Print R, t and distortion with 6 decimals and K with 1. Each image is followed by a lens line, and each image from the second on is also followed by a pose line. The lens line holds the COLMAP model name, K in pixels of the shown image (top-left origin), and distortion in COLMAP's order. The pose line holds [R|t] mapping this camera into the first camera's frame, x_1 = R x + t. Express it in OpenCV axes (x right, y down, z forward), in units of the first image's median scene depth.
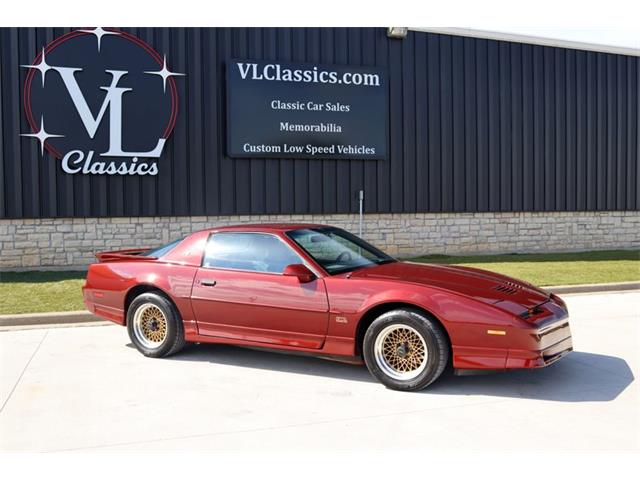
lens RADIAL K [[697.3, 0, 316.7], [0, 697.3, 239.3], [0, 0, 1]] dist [-0.049759, 0.000000]
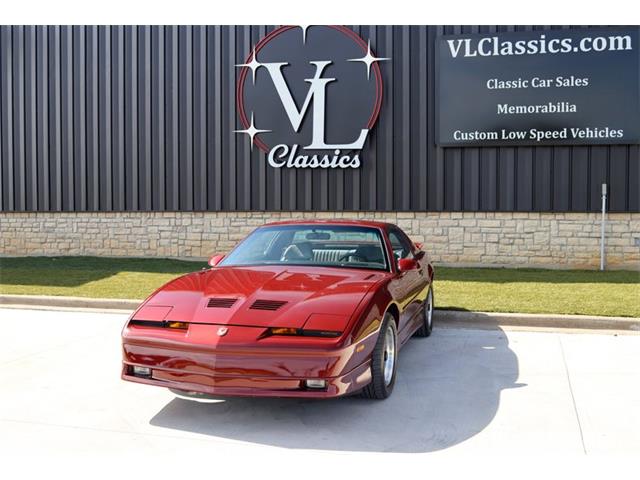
lens RADIAL K [[762.7, 0, 318.9], [0, 762.7, 233.6], [0, 0, 1]] dist [-0.021505, 0.000000]
pose [[0.839413, 0.031367, -0.542588, 0.279392], [-0.033456, 0.999422, 0.006019, -0.007365], [0.542463, 0.013100, 0.839977, 0.097122]]
